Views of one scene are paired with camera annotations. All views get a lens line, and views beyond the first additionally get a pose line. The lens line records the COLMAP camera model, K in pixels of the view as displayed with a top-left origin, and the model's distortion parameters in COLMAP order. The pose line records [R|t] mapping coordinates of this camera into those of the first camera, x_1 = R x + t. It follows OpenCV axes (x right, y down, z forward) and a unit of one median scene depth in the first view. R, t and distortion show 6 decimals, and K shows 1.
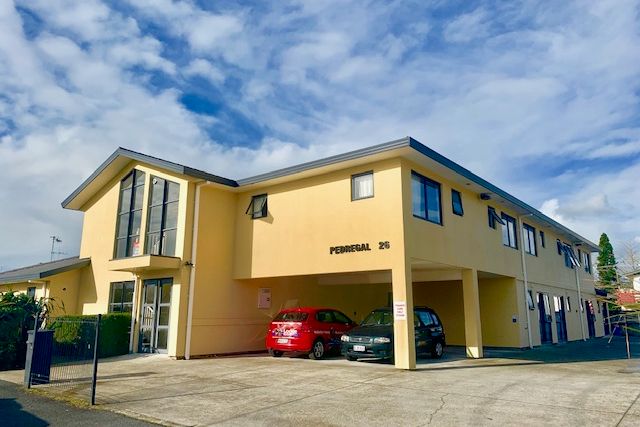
lens RADIAL K [[464.8, 0, 306.5], [0, 464.8, 213.8], [0, 0, 1]] dist [0.021593, -0.007226]
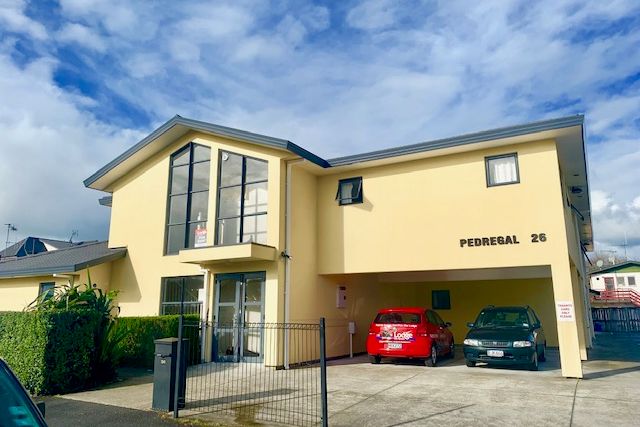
lens RADIAL K [[464.8, 0, 306.5], [0, 464.8, 213.8], [0, 0, 1]] dist [0.021593, -0.007226]
pose [[0.986848, 0.029420, 0.158951, -0.334833], [-0.030321, 0.999535, 0.003246, 0.026742], [-0.158782, -0.008023, 0.987281, 0.156297]]
